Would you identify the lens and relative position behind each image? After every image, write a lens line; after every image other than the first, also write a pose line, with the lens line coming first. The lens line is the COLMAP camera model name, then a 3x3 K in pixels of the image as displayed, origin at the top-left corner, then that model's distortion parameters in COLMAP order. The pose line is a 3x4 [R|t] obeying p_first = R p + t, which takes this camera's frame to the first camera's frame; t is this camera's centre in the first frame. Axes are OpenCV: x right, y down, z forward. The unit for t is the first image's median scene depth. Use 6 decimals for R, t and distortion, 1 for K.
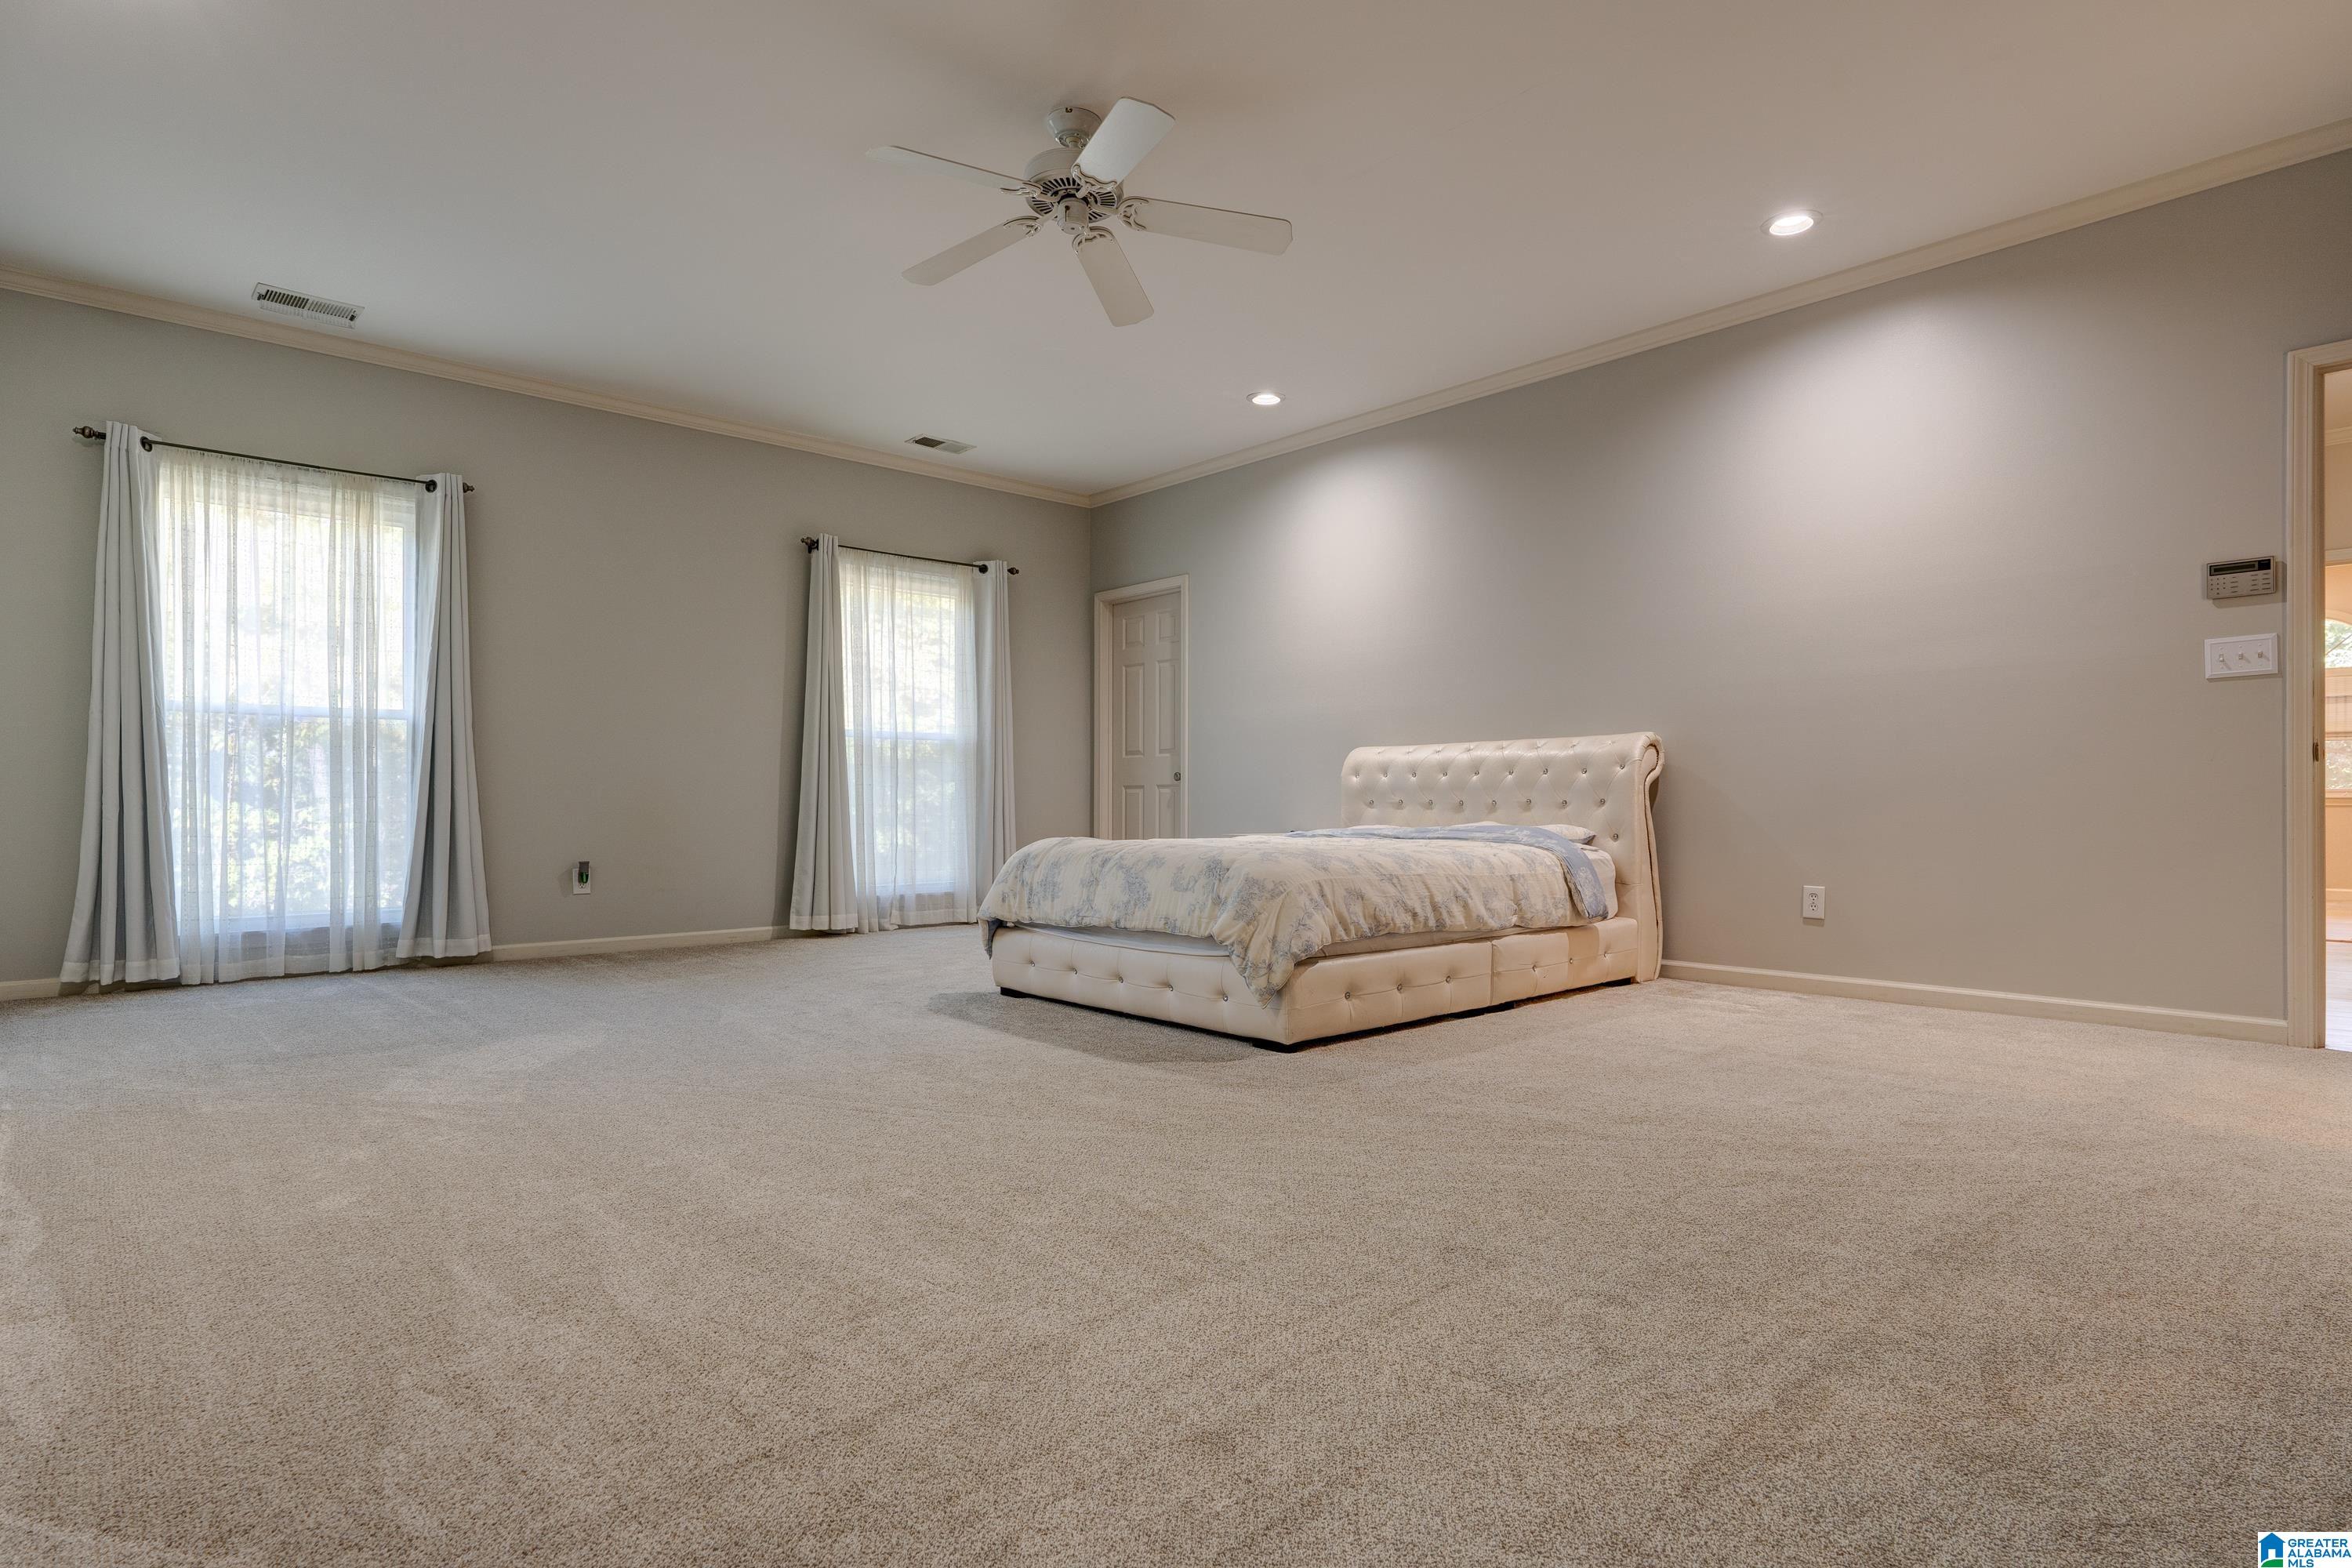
lens RADIAL K [[1214.3, 0, 1167.6], [0, 1214.3, 797.9], [0, 0, 1]] dist [0.002156, 0.000063]
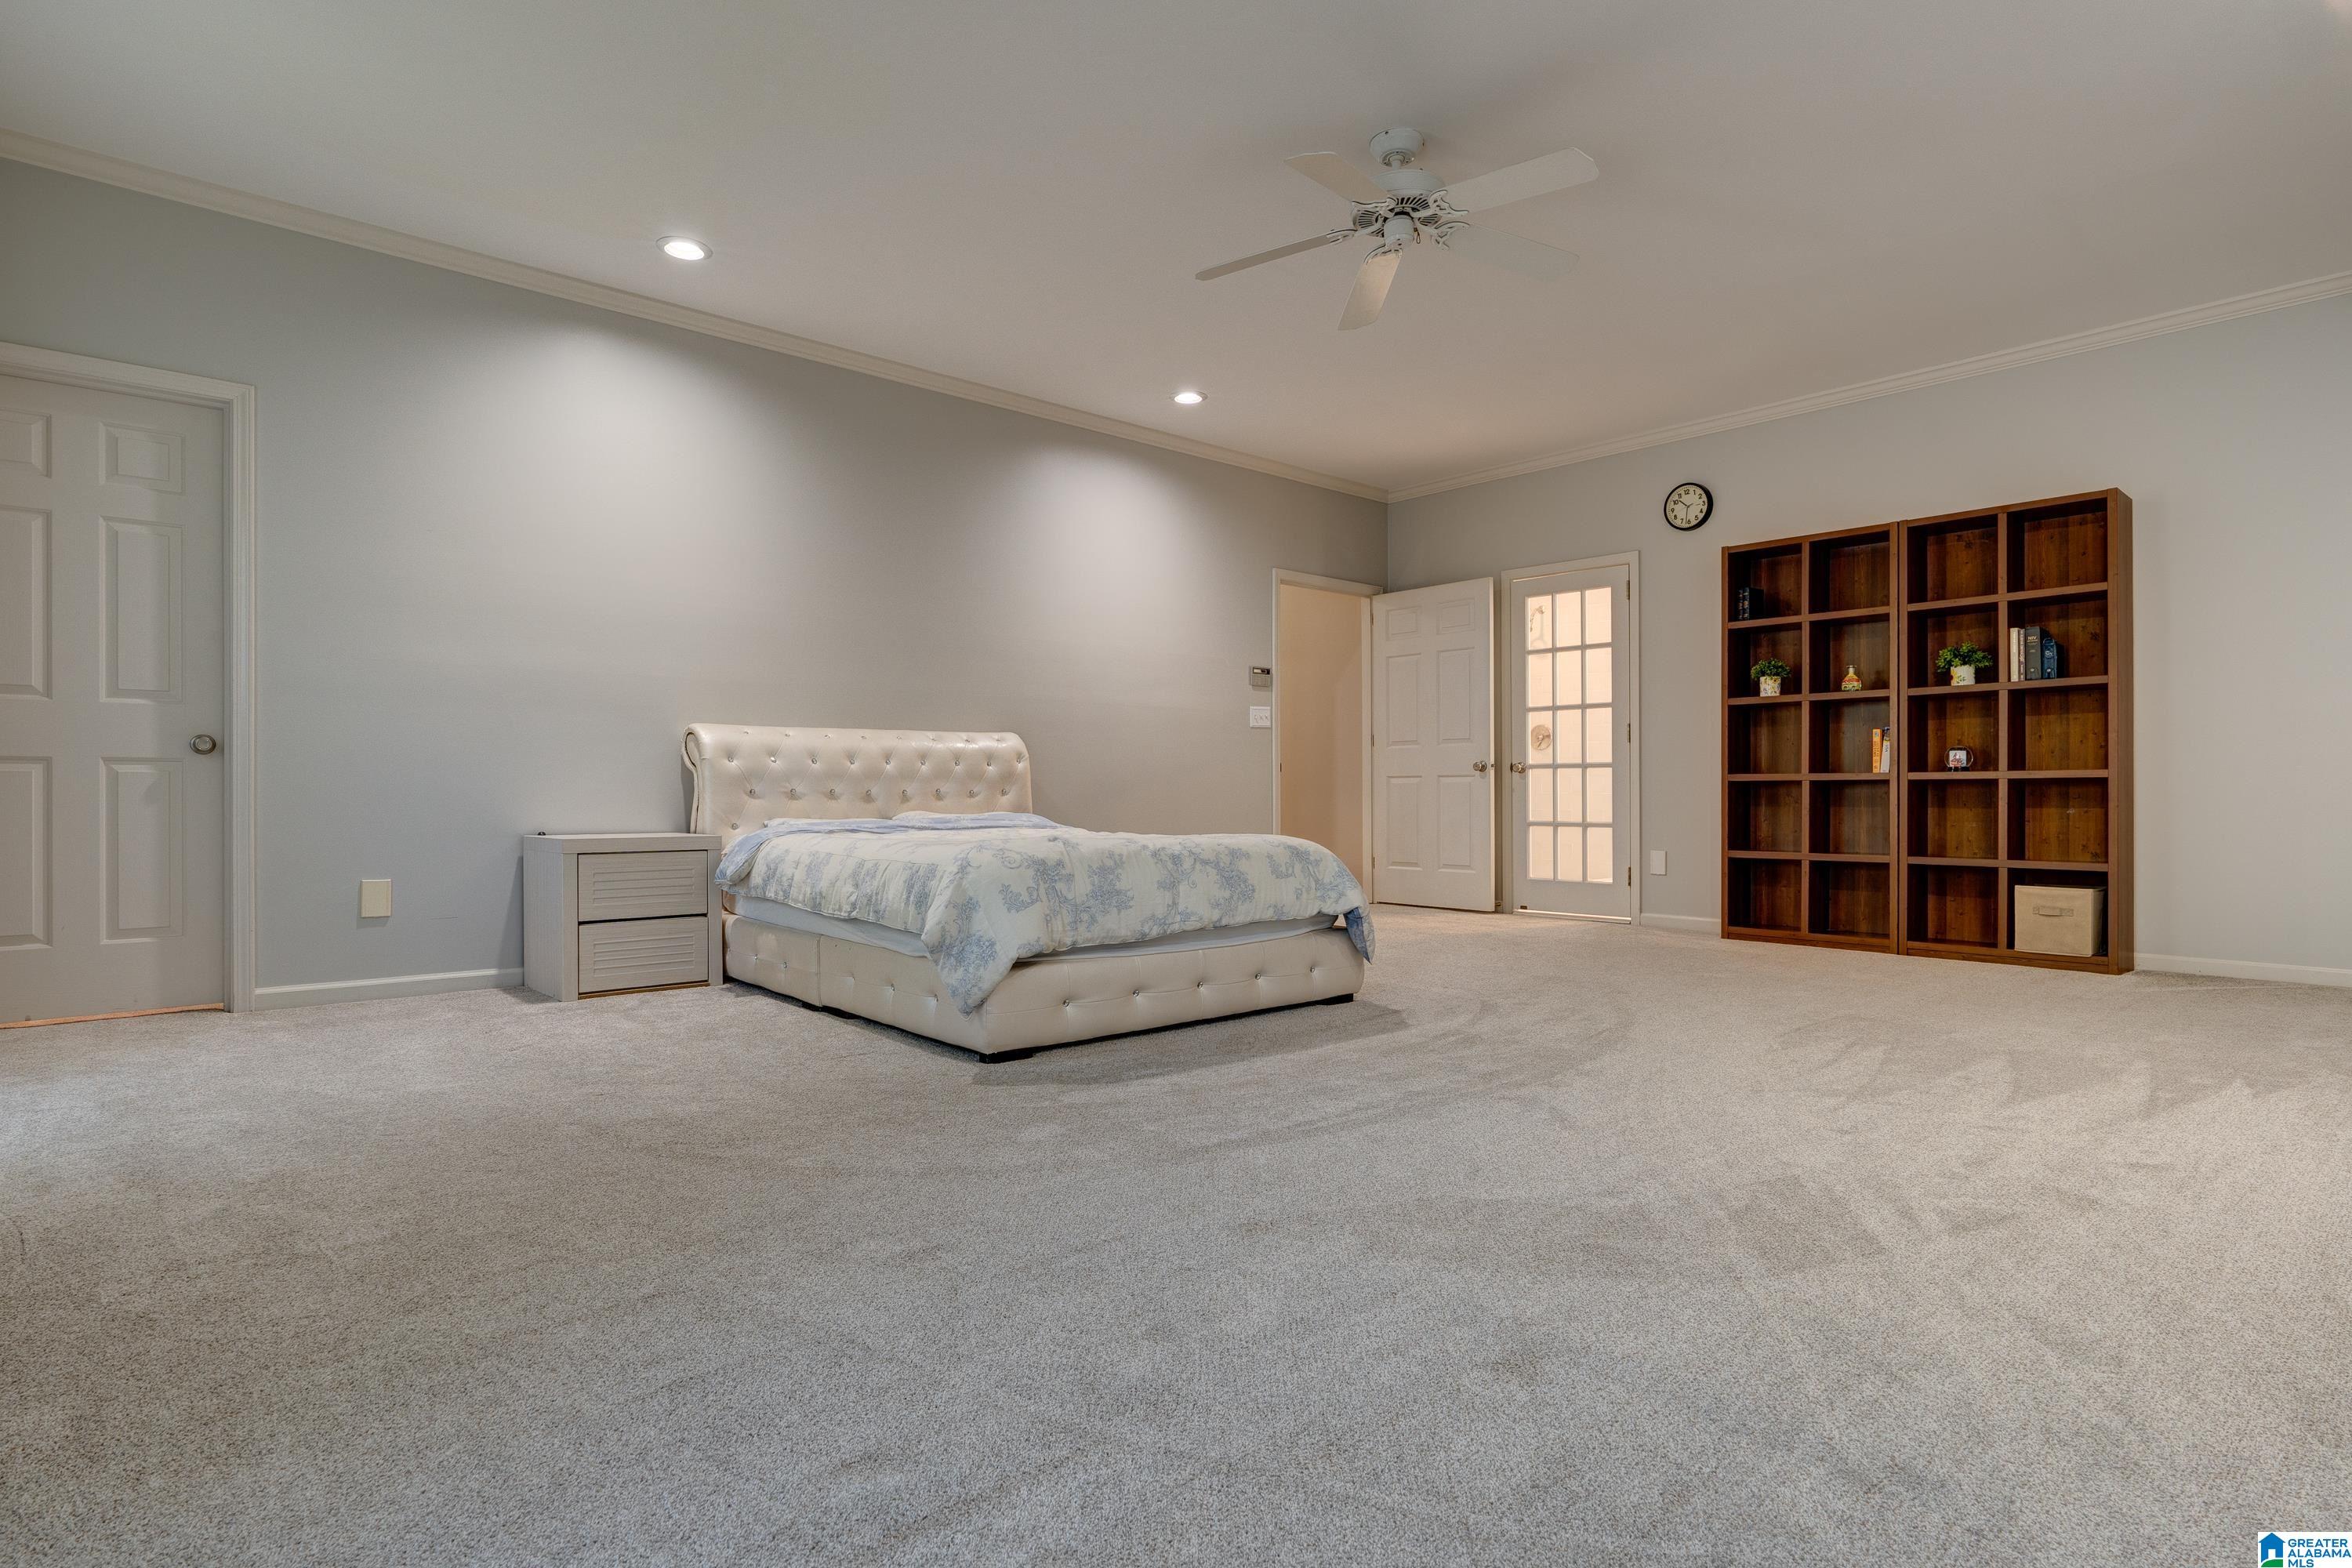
lens RADIAL K [[1214.3, 0, 1167.7], [0, 1214.3, 783.6], [0, 0, 1]] dist [0.002156, 0.000063]
pose [[0.030615, 0.007741, 0.999501, -0.891075], [-0.005081, 0.999958, -0.007589, 0.003817], [-0.999518, -0.004846, 0.030653, 0.925386]]
